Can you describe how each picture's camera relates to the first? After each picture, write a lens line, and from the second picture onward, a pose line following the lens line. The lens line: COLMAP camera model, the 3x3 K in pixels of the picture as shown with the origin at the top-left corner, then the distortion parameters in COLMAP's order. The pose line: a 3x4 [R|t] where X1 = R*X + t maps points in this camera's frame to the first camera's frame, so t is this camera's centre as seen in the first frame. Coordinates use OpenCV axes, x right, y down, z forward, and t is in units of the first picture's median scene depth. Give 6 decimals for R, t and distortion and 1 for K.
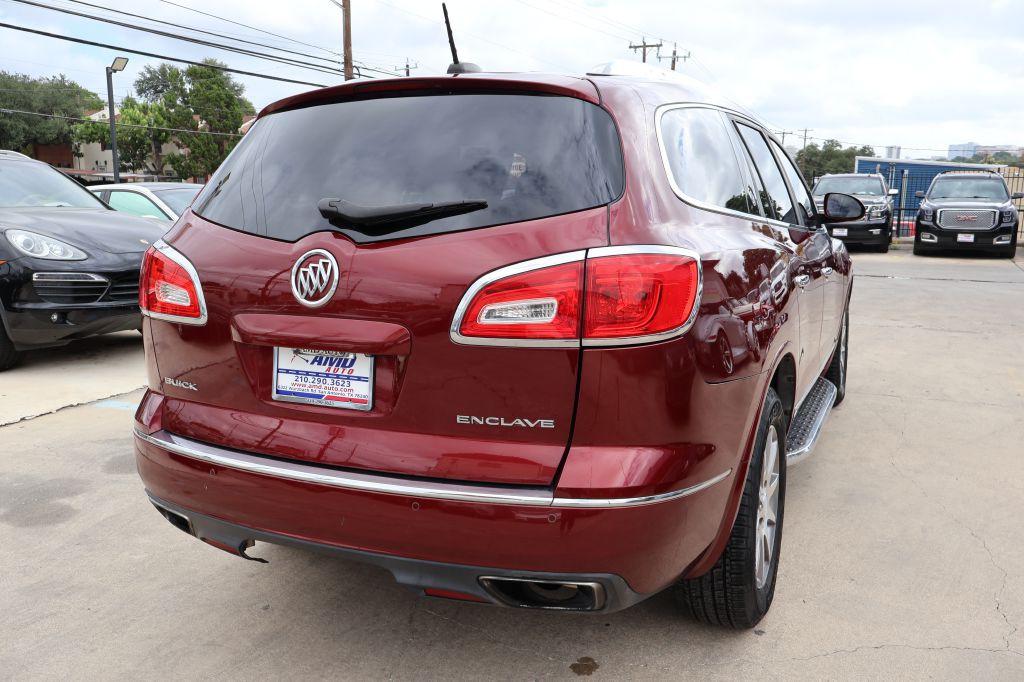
lens RADIAL K [[855.2, 0, 511.7], [0, 855.2, 345.8], [0, 0, 1]] dist [-0.011873, 0.002831]
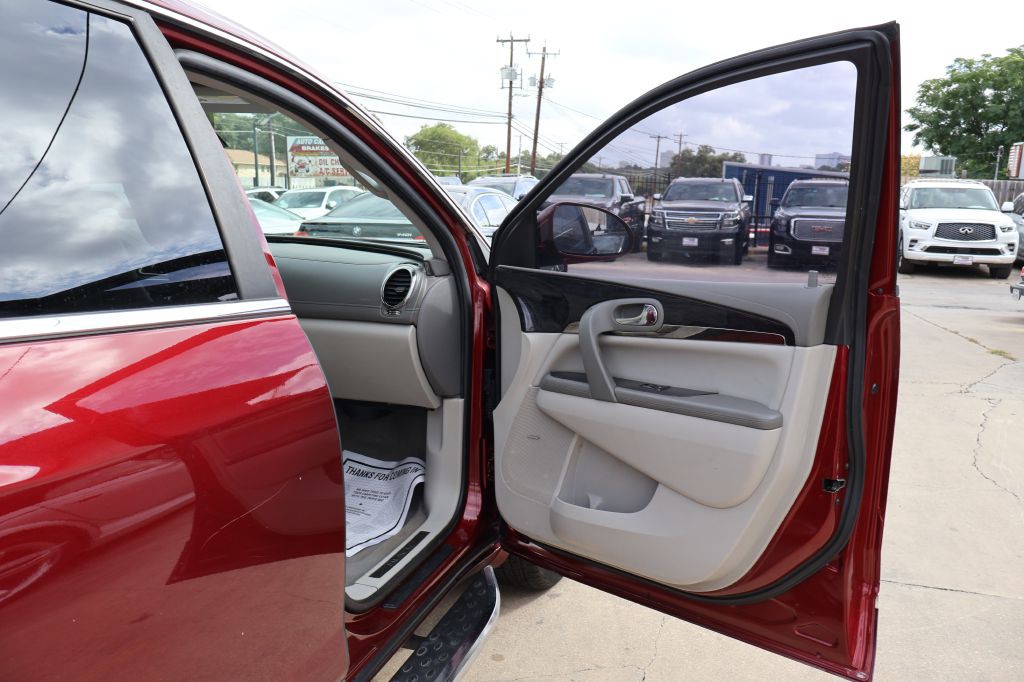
lens RADIAL K [[856.1, 0, 524.5], [0, 856.1, 343.8], [0, 0, 1]] dist [0.002058, 0.011986]
pose [[0.989415, -0.003143, 0.145082, 0.701254], [0.003353, 0.999994, -0.001199, -0.219012], [-0.145077, 0.001673, 0.989419, 1.128545]]
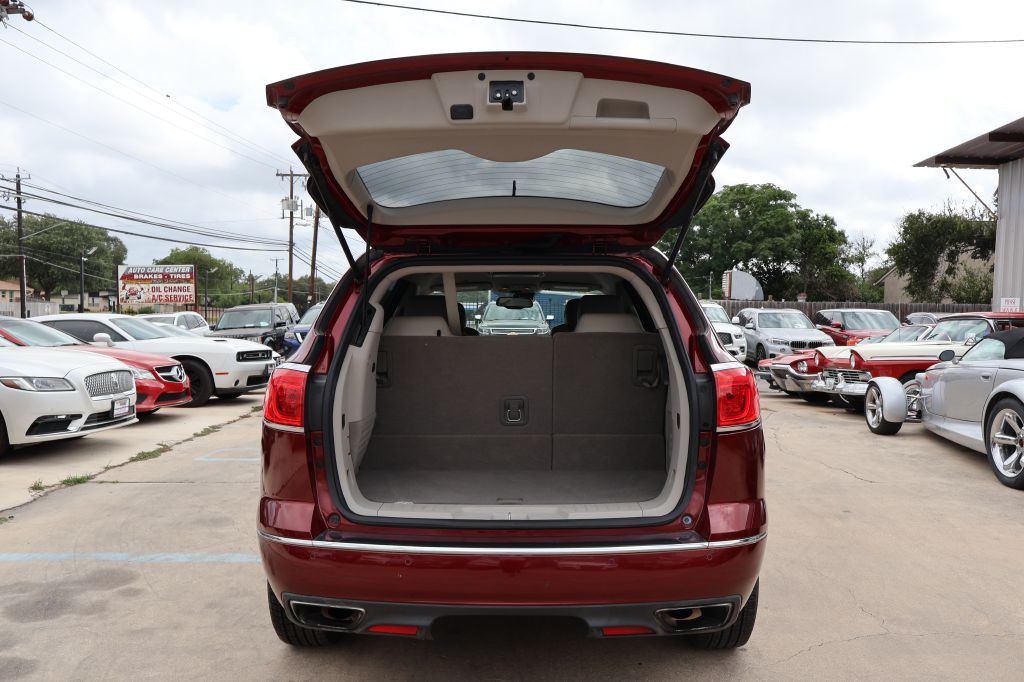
lens RADIAL K [[855.2, 0, 511.7], [0, 855.2, 345.8], [0, 0, 1]] dist [-0.011873, 0.002831]
pose [[0.910674, -0.007553, 0.413056, -0.728023], [0.065729, 0.989746, -0.126815, 0.014475], [-0.407863, 0.142637, 0.901833, -0.154516]]
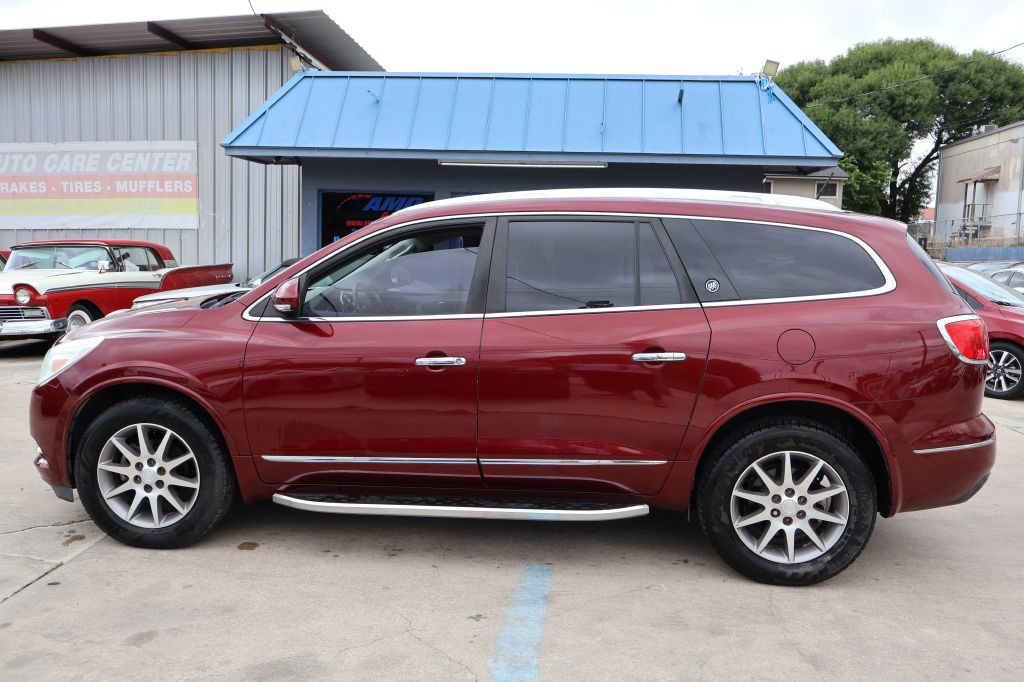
lens RADIAL K [[849.9, 0, 508.3], [0, 849.9, 338.2], [0, 0, 1]] dist [-0.002674, -0.010802]
pose [[-0.328261, -0.111416, 0.937993, -1.860514], [0.153785, 0.973467, 0.169448, -0.564953], [-0.931985, 0.199873, -0.302417, 2.661458]]
